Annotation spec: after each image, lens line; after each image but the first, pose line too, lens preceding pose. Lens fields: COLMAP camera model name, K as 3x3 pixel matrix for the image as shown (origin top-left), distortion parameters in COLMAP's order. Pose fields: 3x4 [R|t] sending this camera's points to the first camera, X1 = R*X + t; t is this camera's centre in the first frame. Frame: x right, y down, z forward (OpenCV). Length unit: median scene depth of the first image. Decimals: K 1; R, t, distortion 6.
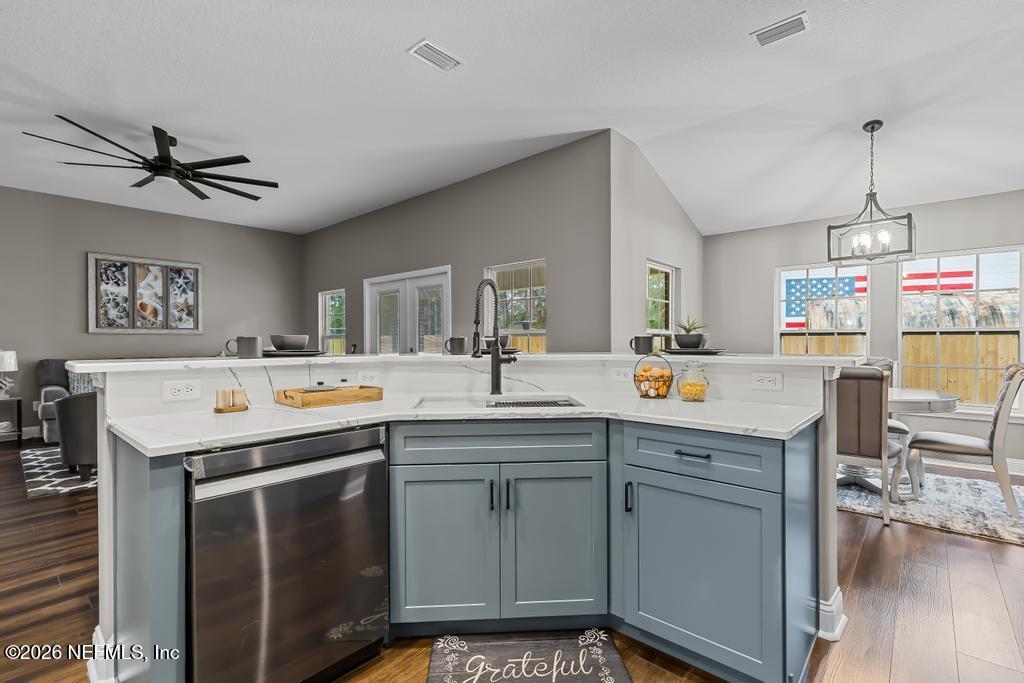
lens RADIAL K [[459.2, 0, 511.8], [0, 459.2, 343.6], [0, 0, 1]] dist [0.000655, -0.000082]
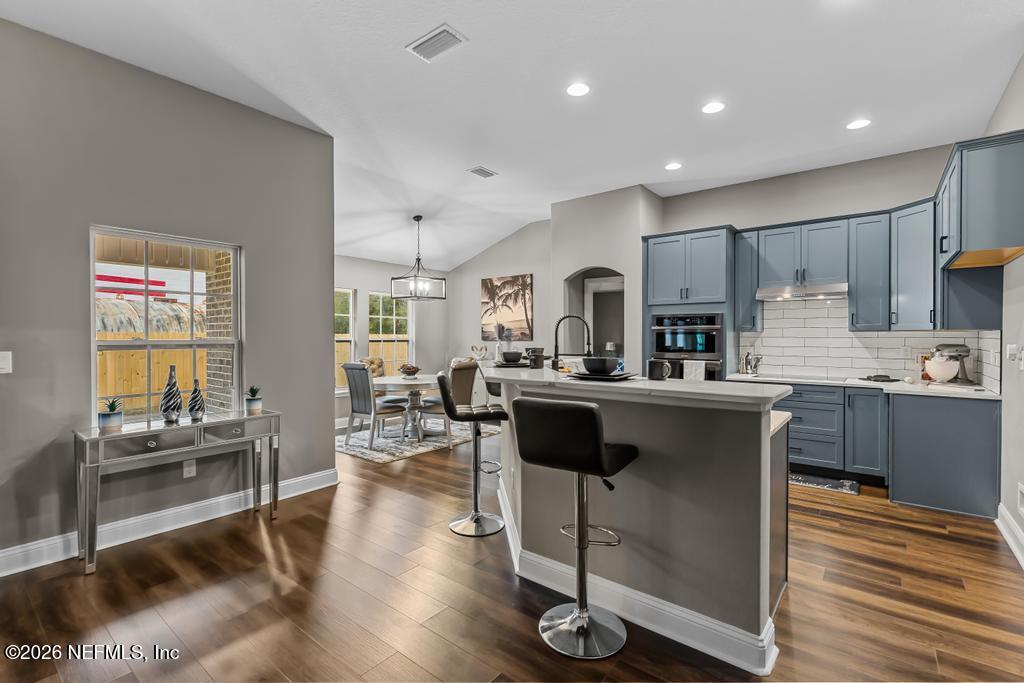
lens RADIAL K [[459.2, 0, 511.8], [0, 459.2, 343.6], [0, 0, 1]] dist [0.000655, -0.000082]
pose [[-0.052683, -0.011249, 0.998548, -0.503560], [0.005764, 0.999916, 0.011569, -0.020751], [-0.998595, 0.006365, -0.052613, 0.423280]]
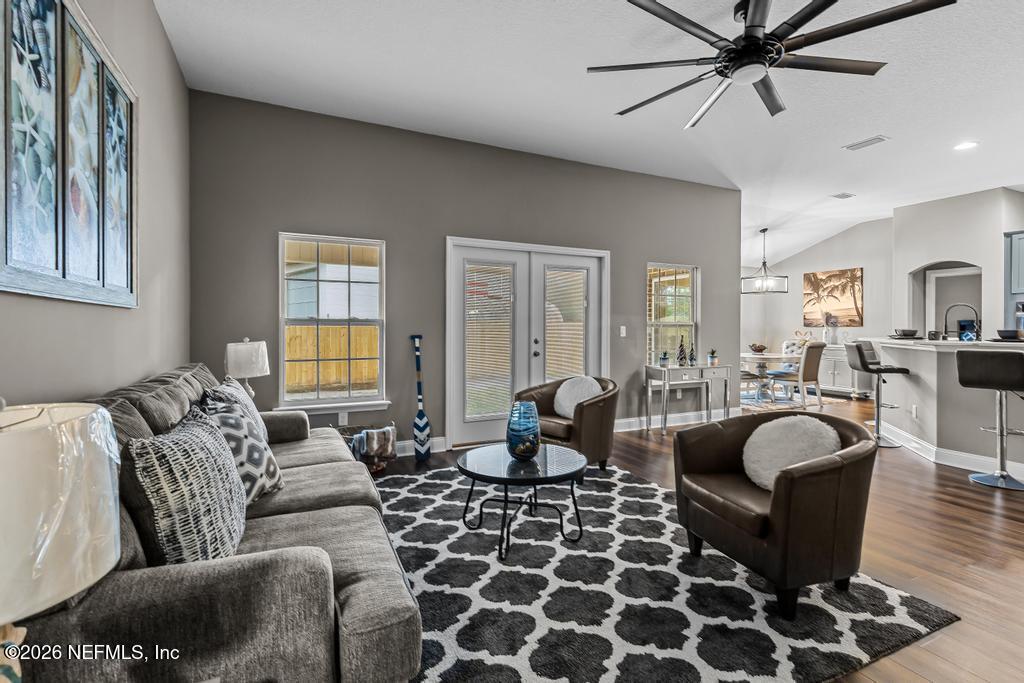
lens RADIAL K [[473.4, 0, 516.1], [0, 473.4, 331.7], [0, 0, 1]] dist [0.002862, -0.000634]
pose [[0.390788, -0.002308, 0.920478, -0.956272], [0.000862, 0.999997, 0.002141, -0.004523], [-0.920480, -0.000043, 0.390789, 0.676298]]
